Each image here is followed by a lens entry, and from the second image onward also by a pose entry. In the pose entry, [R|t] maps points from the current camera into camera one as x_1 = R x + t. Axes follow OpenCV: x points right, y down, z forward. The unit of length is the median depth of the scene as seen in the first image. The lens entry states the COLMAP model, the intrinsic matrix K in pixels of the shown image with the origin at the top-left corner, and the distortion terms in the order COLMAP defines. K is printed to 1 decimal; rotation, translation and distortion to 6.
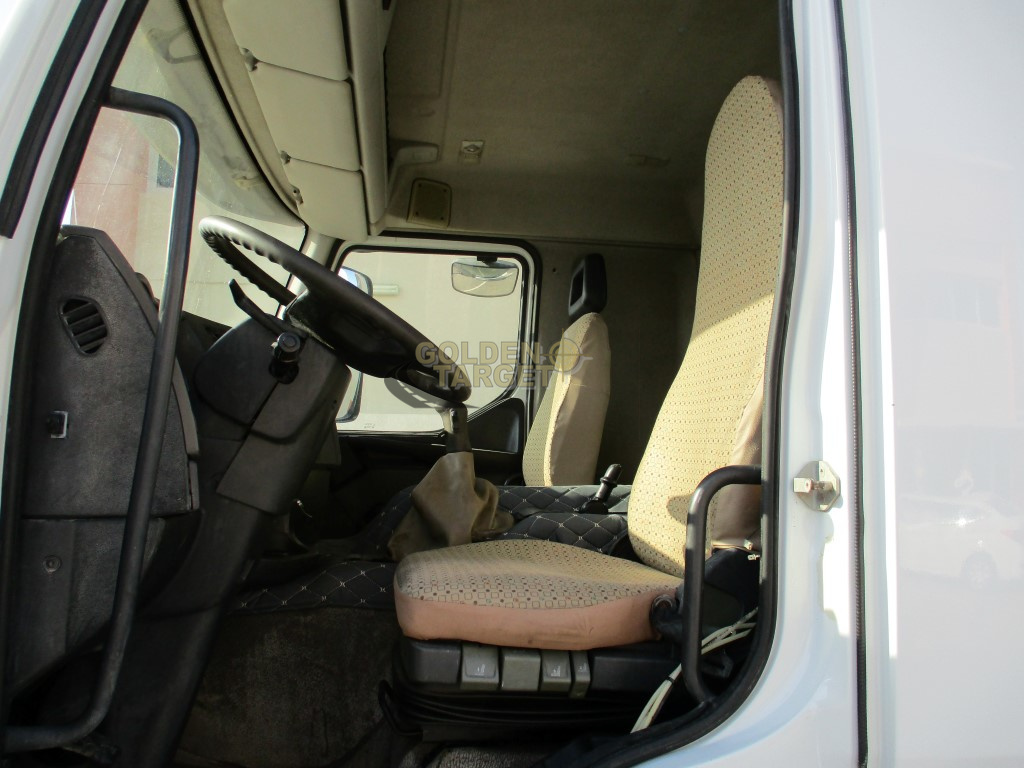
lens RADIAL K [[839.9, 0, 512.0], [0, 839.9, 384.0], [0, 0, 1]] dist [-0.045358, 0.015258]
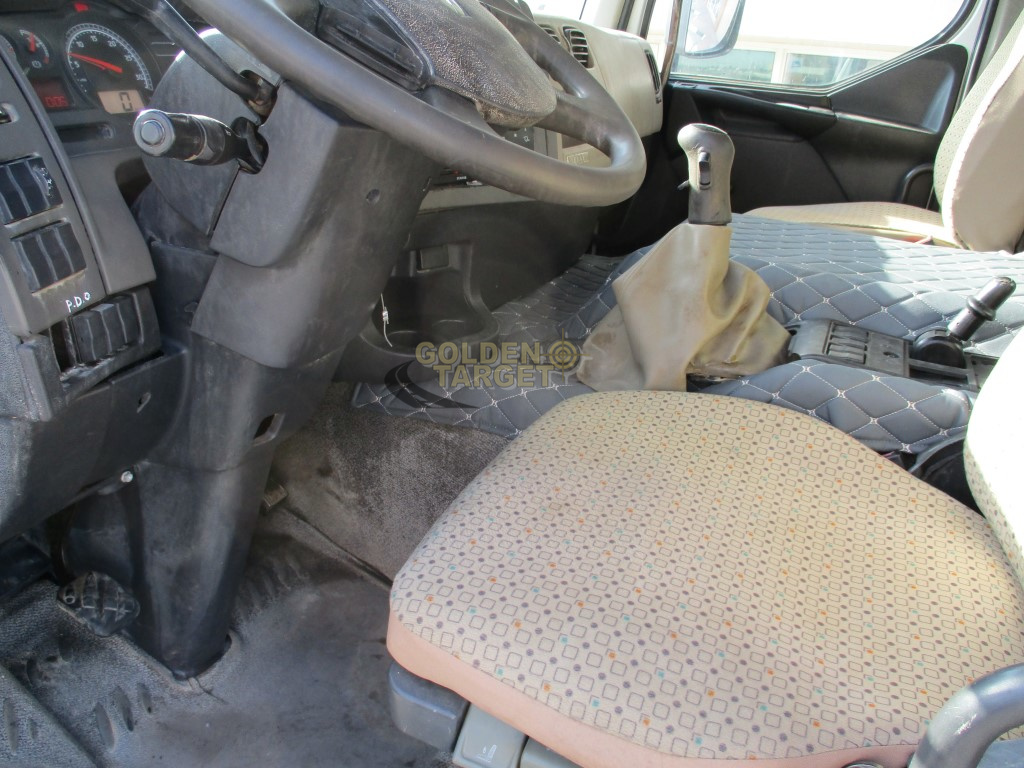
lens RADIAL K [[839.9, 0, 512.0], [0, 839.9, 384.0], [0, 0, 1]] dist [-0.045358, 0.015258]
pose [[0.860022, 0.239098, -0.450772, 0.125566], [0.000103, 0.883339, 0.468736, -0.106834], [0.510258, -0.403169, 0.759666, 0.484578]]
